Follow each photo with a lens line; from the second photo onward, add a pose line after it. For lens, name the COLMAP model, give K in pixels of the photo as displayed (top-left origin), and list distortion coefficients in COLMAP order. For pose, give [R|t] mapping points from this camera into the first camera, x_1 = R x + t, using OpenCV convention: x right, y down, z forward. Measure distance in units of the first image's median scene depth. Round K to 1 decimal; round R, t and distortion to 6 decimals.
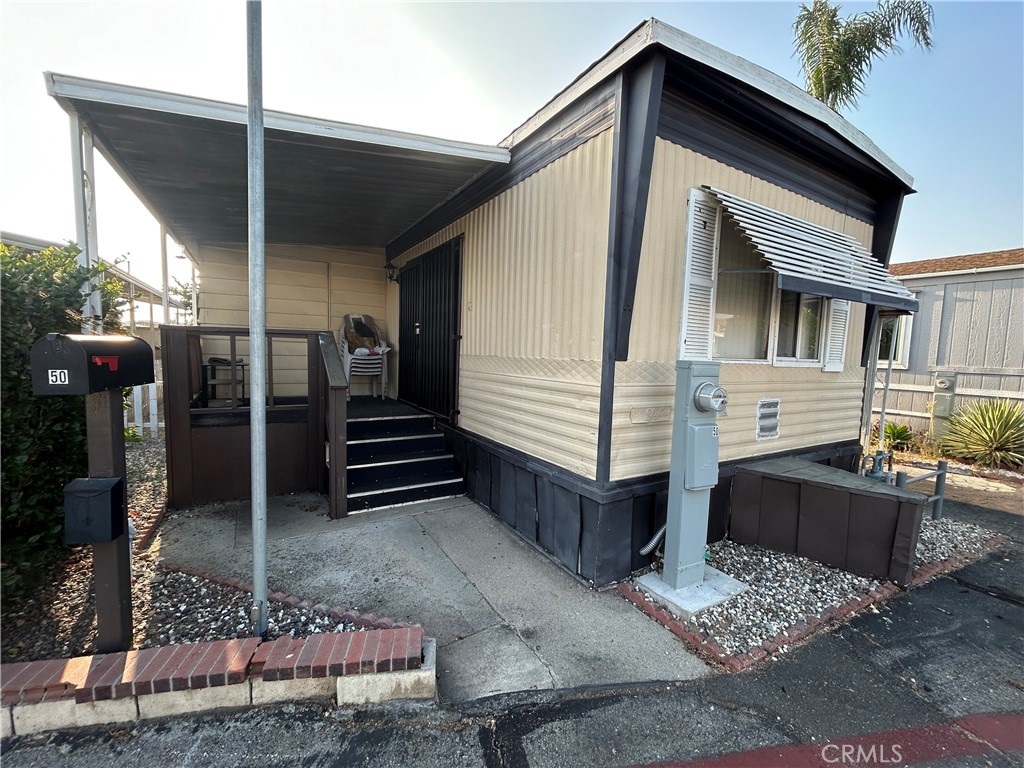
lens RADIAL K [[413.2, 0, 494.3], [0, 413.2, 386.5], [0, 0, 1]] dist [0.001340, -0.000347]
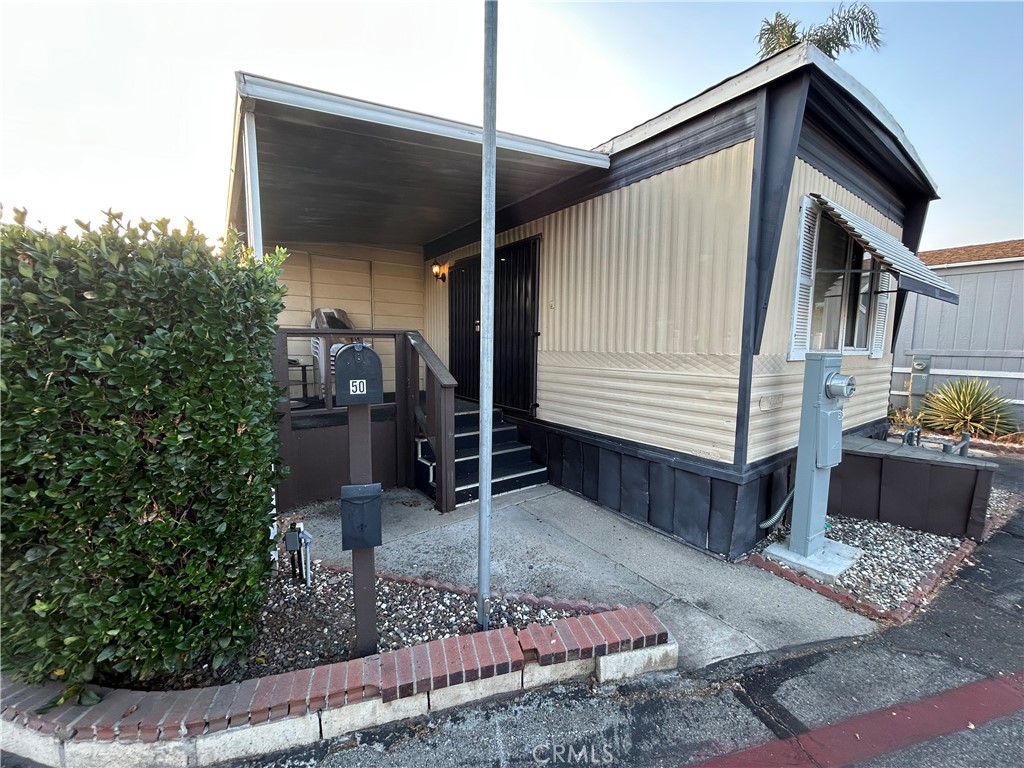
lens RADIAL K [[413.2, 0, 402.8], [0, 413.2, 381.9], [0, 0, 1]] dist [0.001340, -0.000347]
pose [[0.995670, -0.029285, 0.088222, -0.721711], [0.027854, 0.999461, 0.017401, -0.034733], [-0.088684, -0.014868, 0.995949, -0.013356]]
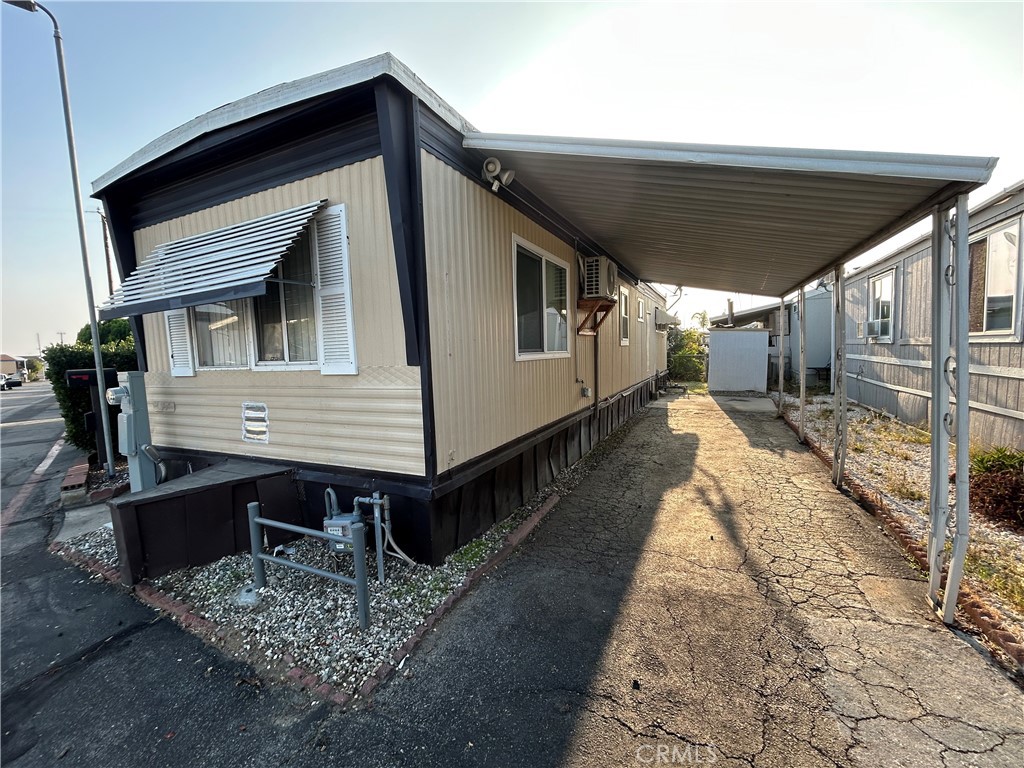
lens RADIAL K [[413.2, 0, 508.2], [0, 413.2, 385.6], [0, 0, 1]] dist [0.001340, -0.000347]
pose [[0.574979, 0.011812, -0.818083, 2.390856], [-0.013406, 0.999898, 0.005015, -0.033477], [0.818058, 0.008084, 0.575079, 1.191783]]
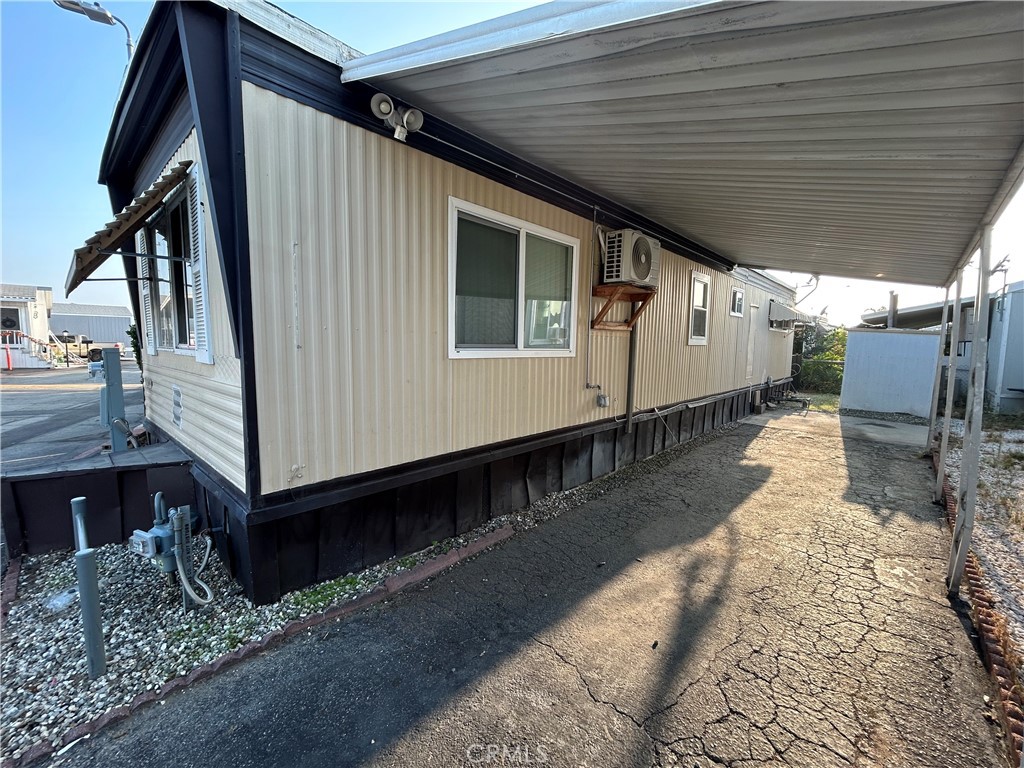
lens RADIAL K [[413.2, 0, 516.2], [0, 413.2, 384.9], [0, 0, 1]] dist [0.001340, -0.000347]
pose [[0.321575, 0.062804, -0.944799, 2.383993], [-0.081073, 0.995960, 0.038611, -0.099131], [0.943407, 0.064181, 0.325368, 1.854110]]
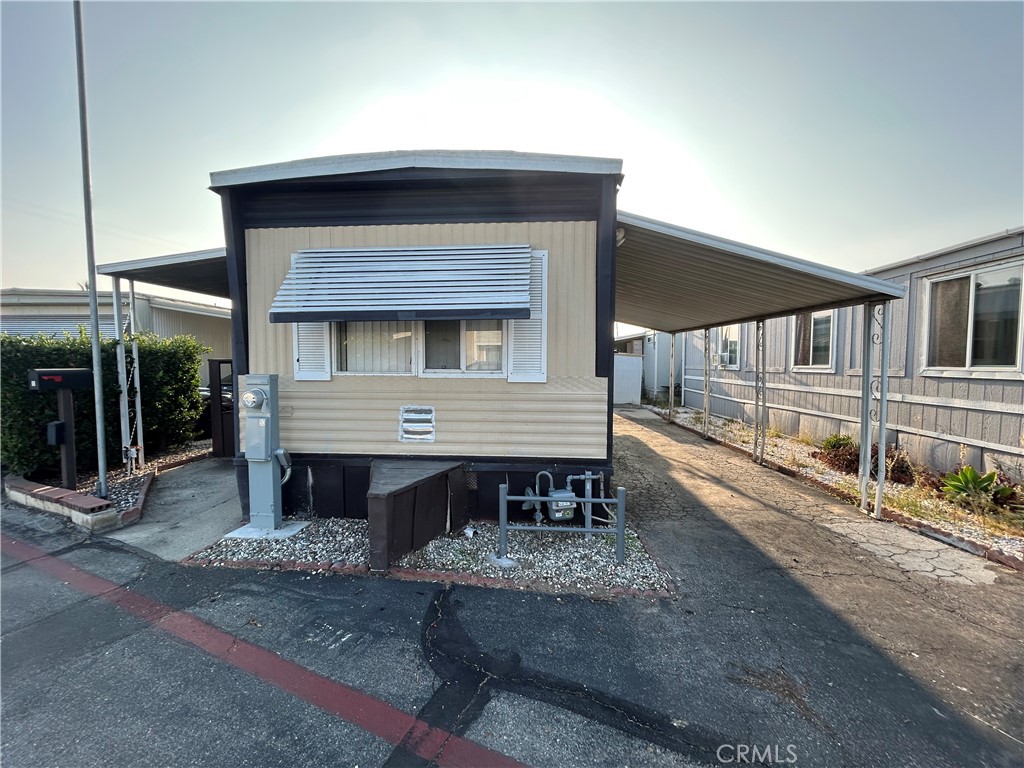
lens RADIAL K [[413.2, 0, 501.0], [0, 413.2, 384.8], [0, 0, 1]] dist [0.001340, -0.000347]
pose [[0.828998, -0.002303, -0.559246, 1.914897], [-0.022971, 0.999007, -0.038165, 0.012846], [0.558779, 0.044485, 0.828122, 0.241020]]
